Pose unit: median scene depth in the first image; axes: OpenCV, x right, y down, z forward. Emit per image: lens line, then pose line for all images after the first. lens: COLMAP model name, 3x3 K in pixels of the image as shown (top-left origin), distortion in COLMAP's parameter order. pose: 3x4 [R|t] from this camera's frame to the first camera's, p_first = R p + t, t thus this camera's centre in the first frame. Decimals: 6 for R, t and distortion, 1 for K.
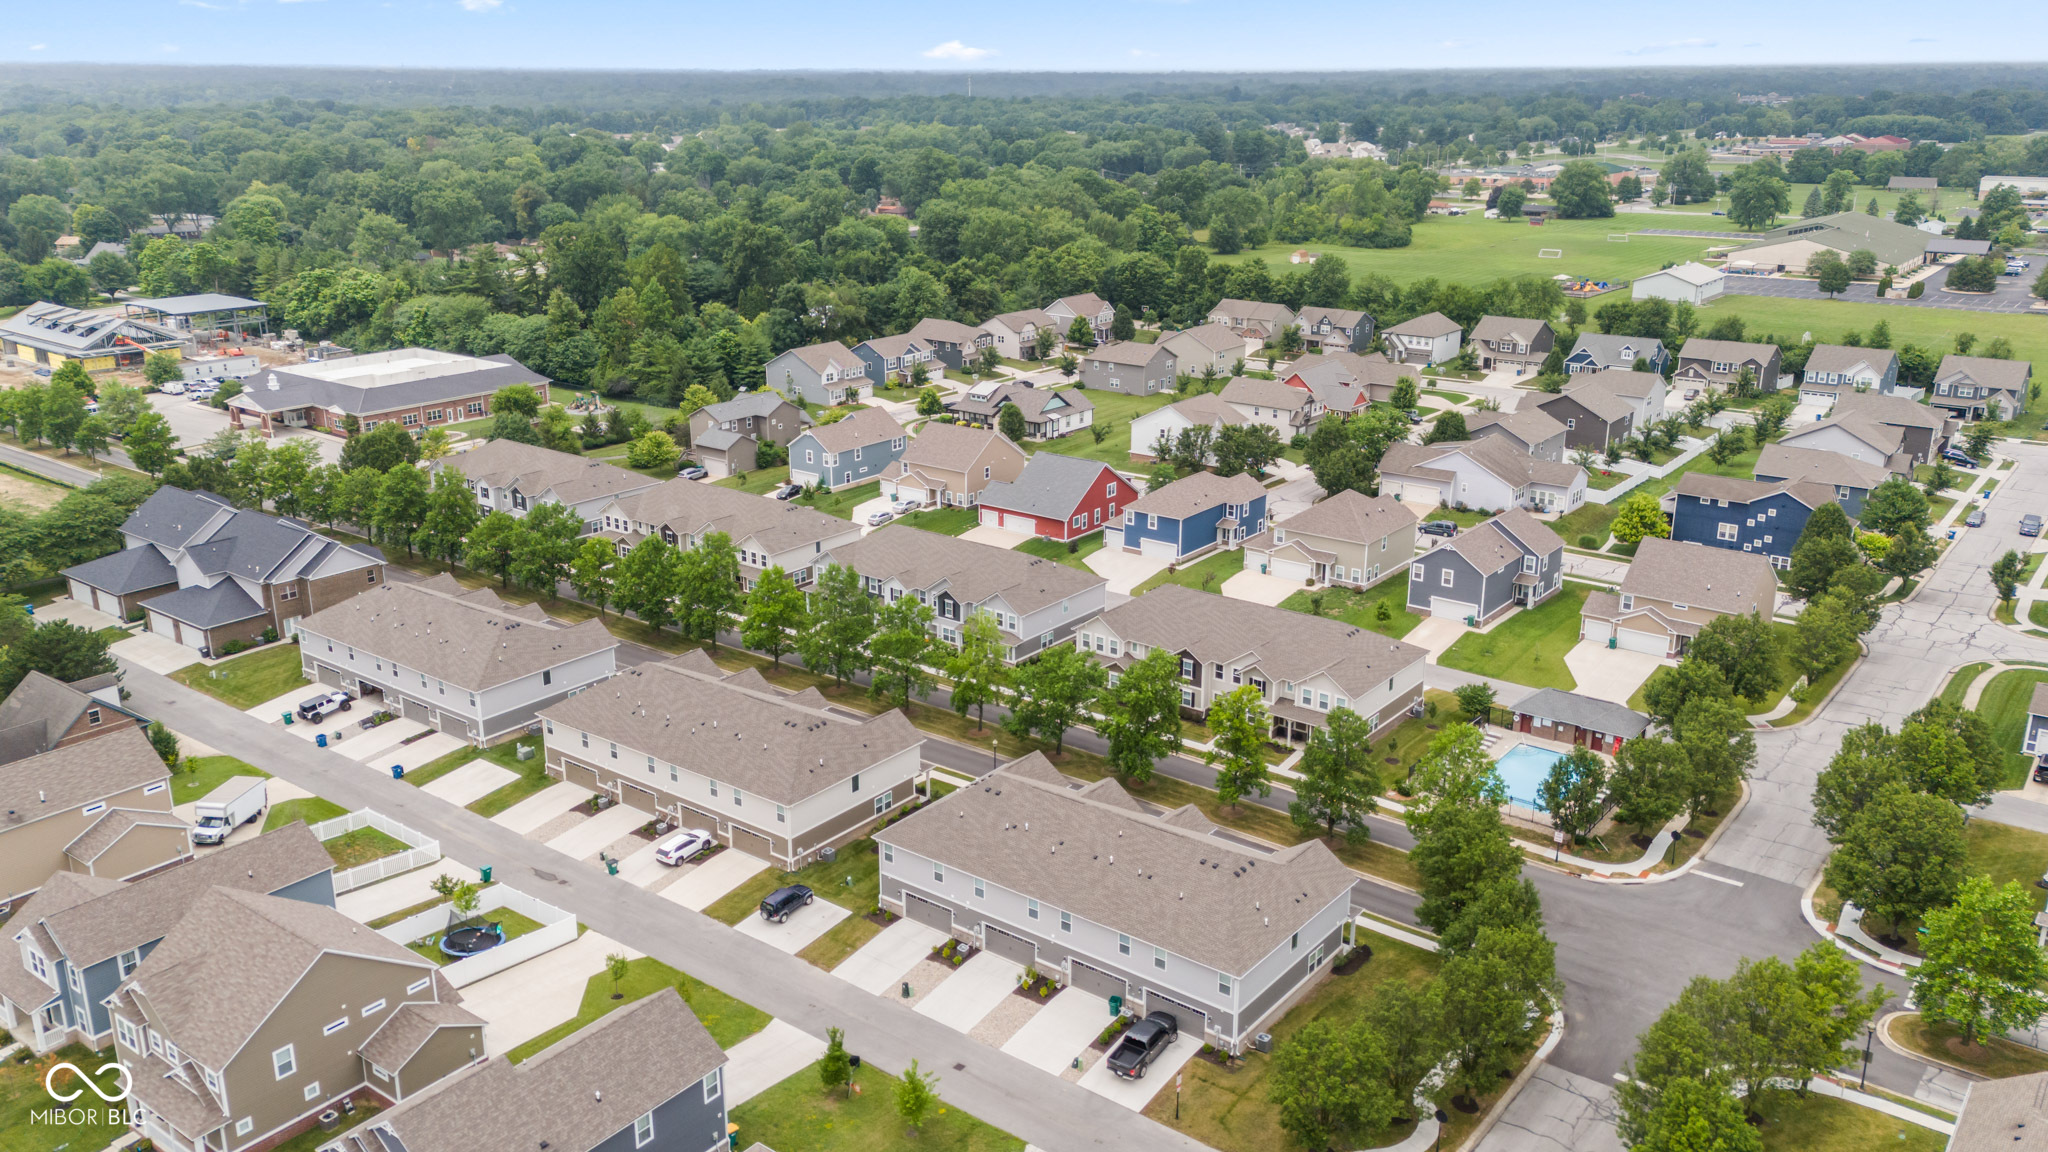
lens RADIAL K [[1607.7, 0, 1029.7], [0, 1607.7, 567.8], [0, 0, 1]] dist [0.087405, -0.101312]
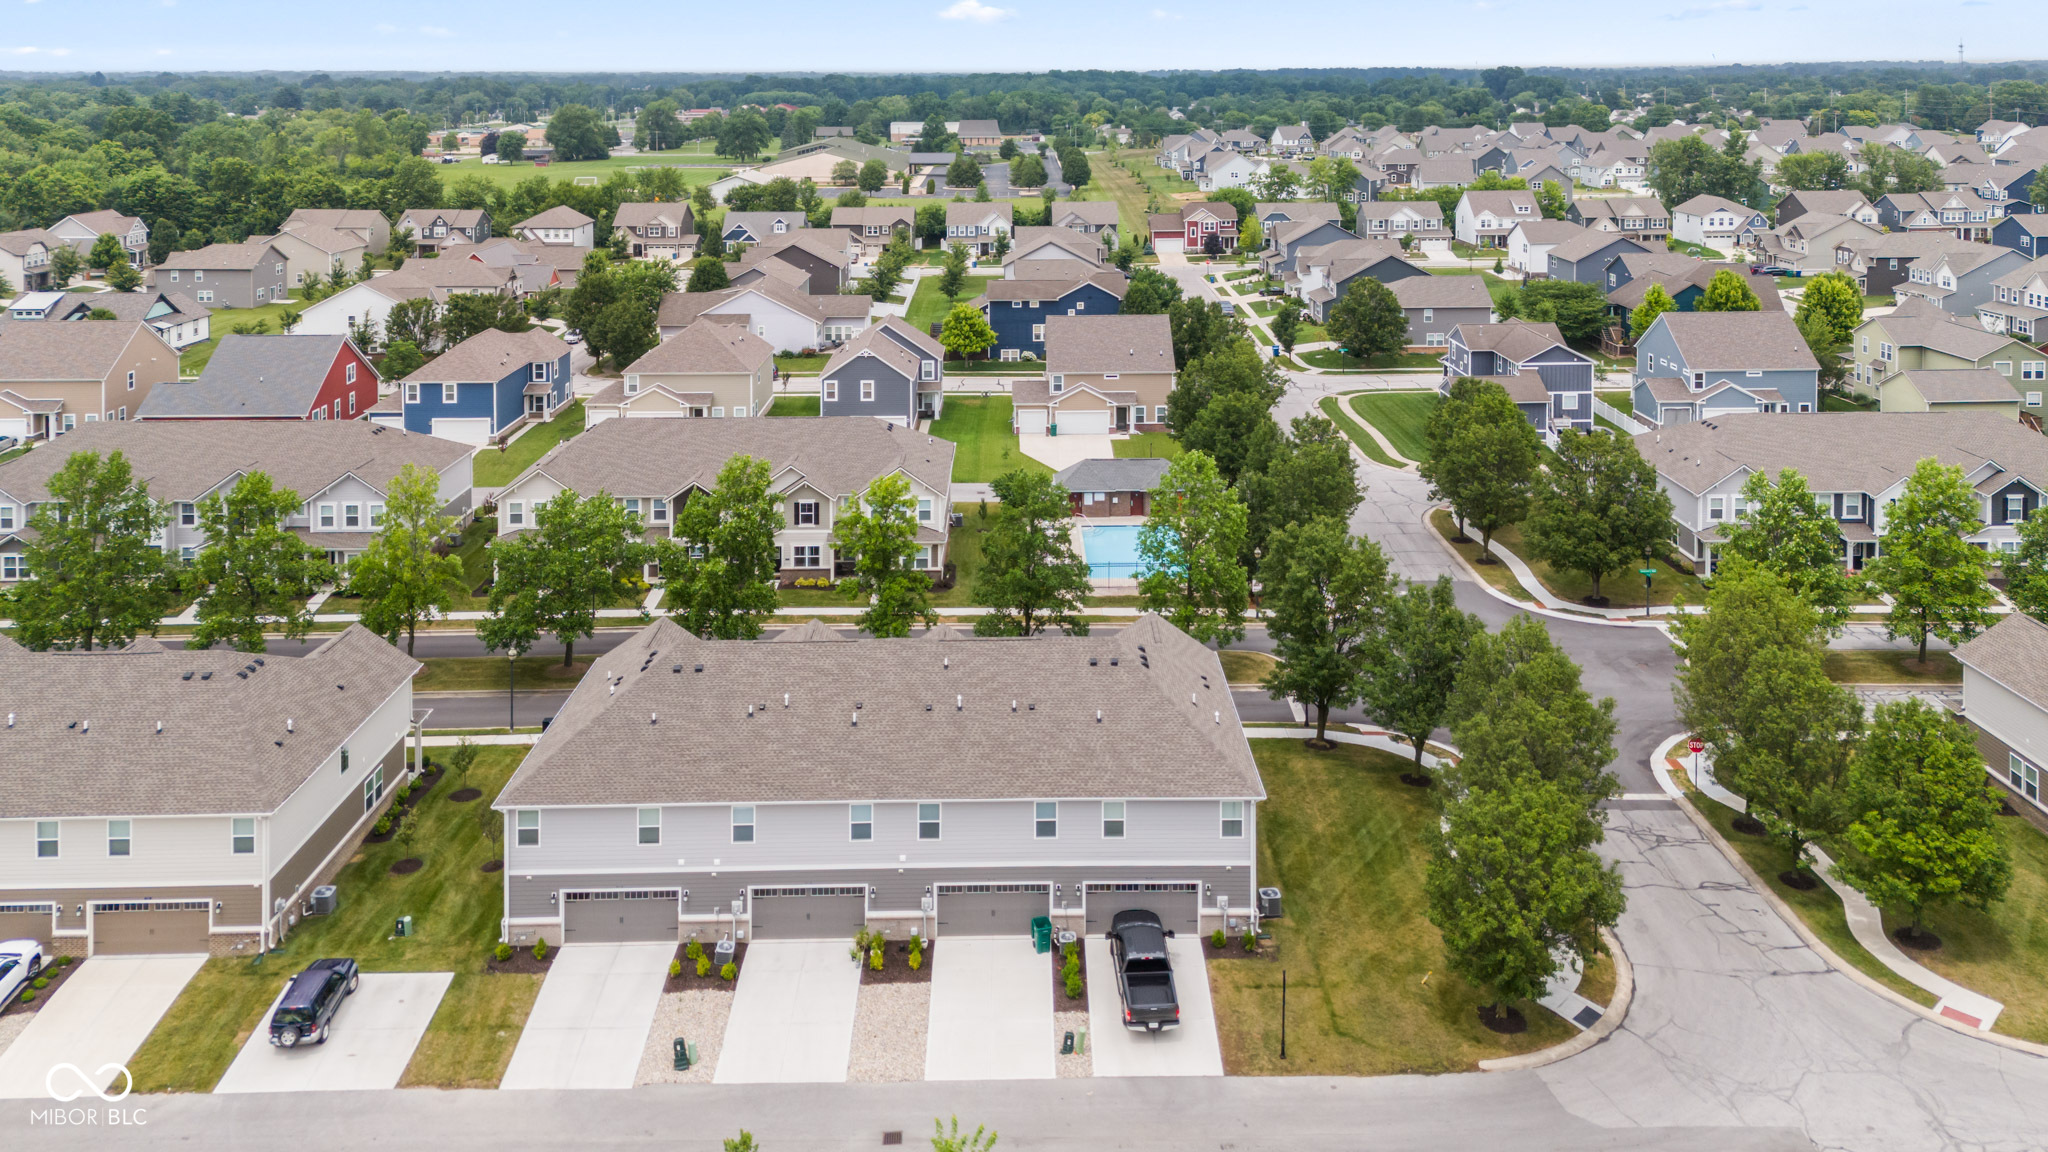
lens RADIAL K [[1543.1, 0, 1056.8], [0, 1543.1, 404.5], [0, 0, 1]] dist [0.066294, -0.051796]
pose [[0.783927, -0.134588, 0.606089, -0.128384], [0.186333, 0.982220, -0.022894, 0.041747], [-0.592232, 0.130882, 0.795067, 0.238719]]
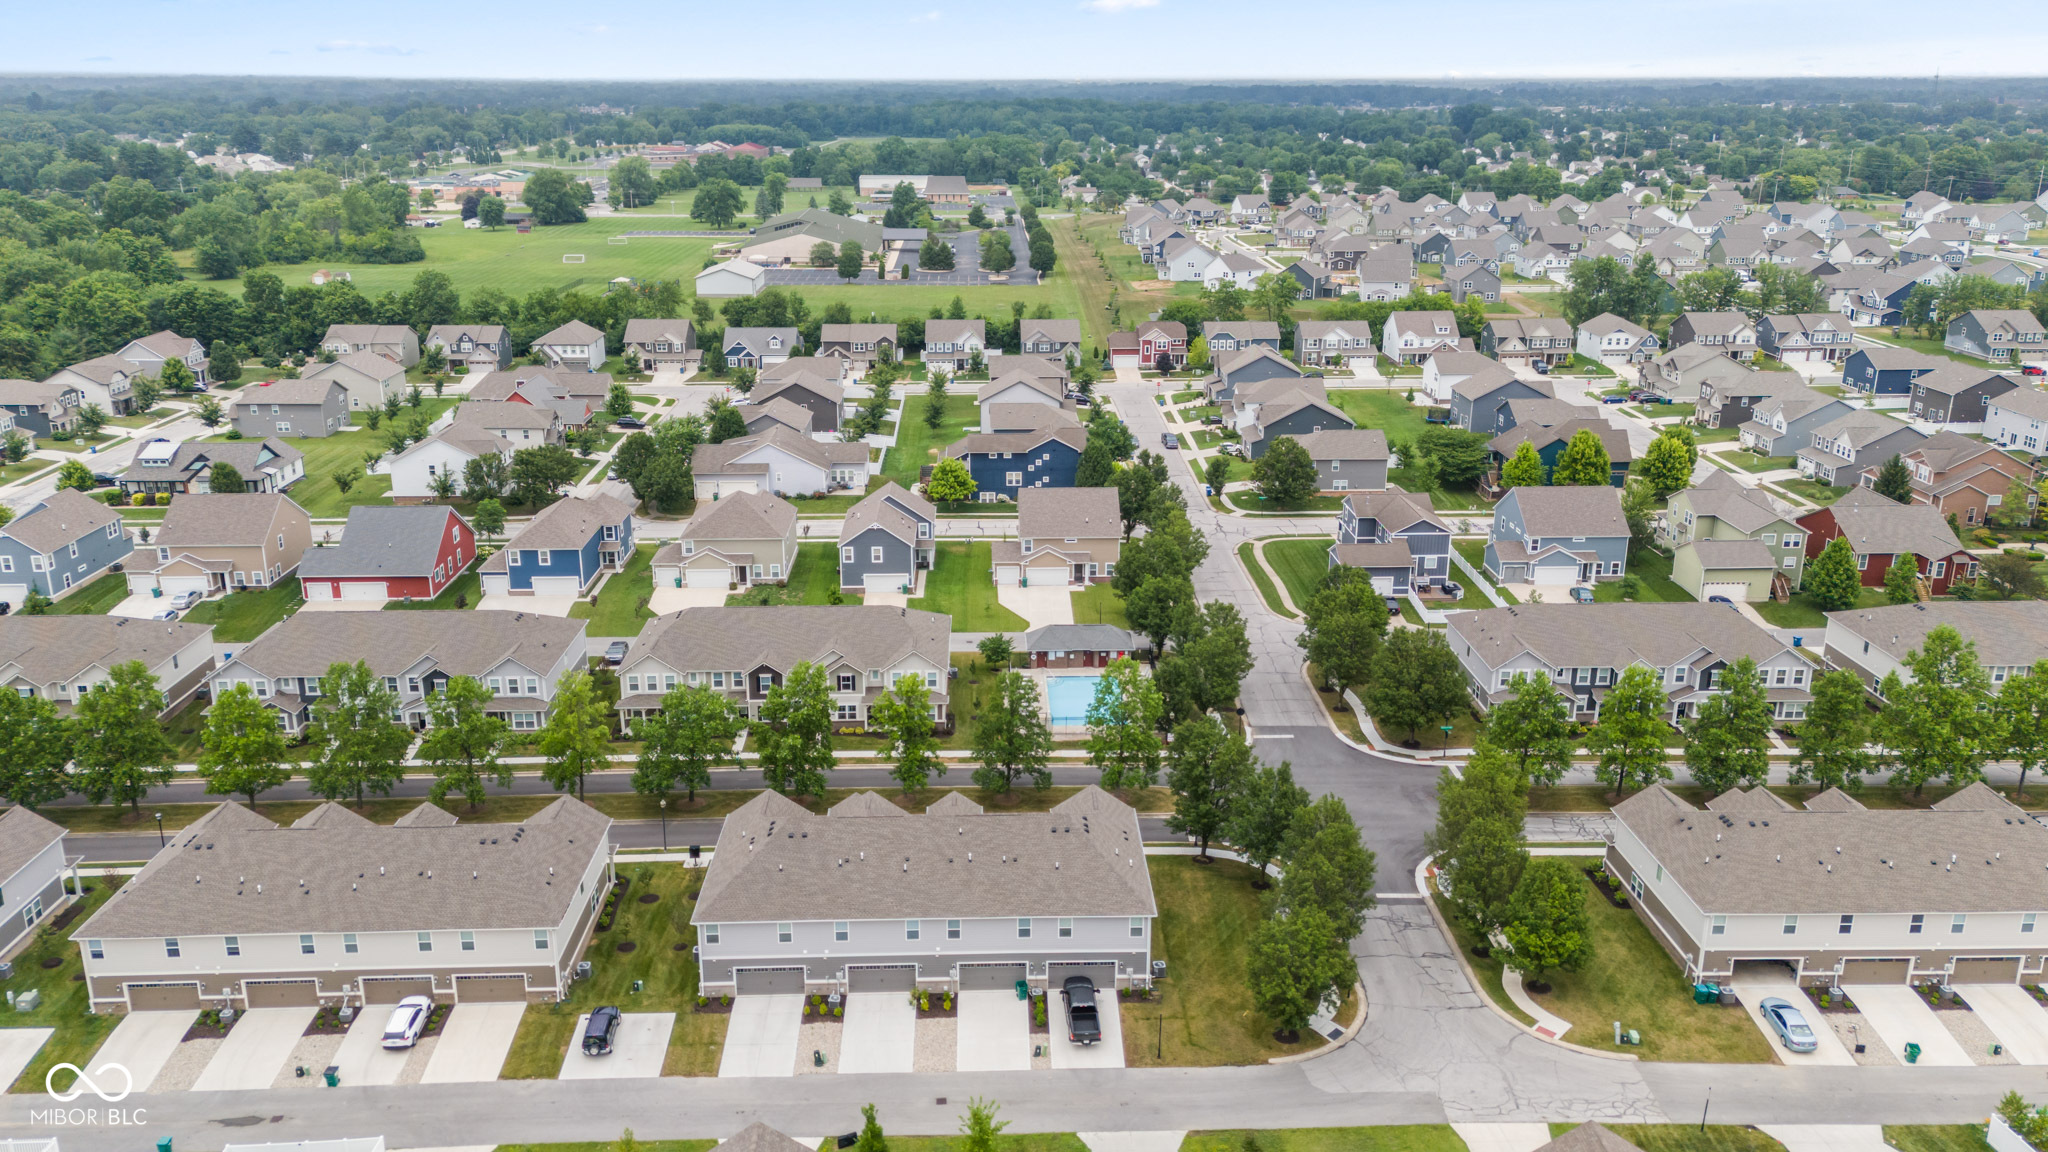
lens RADIAL K [[1553.3, 0, 1055.9], [0, 1553.3, 573.5], [0, 0, 1]] dist [0.066502, -0.050537]
pose [[0.771246, -0.189216, 0.607763, -0.229444], [0.184906, 0.980222, 0.070530, -0.026419], [-0.609088, 0.057983, 0.790980, 0.087509]]
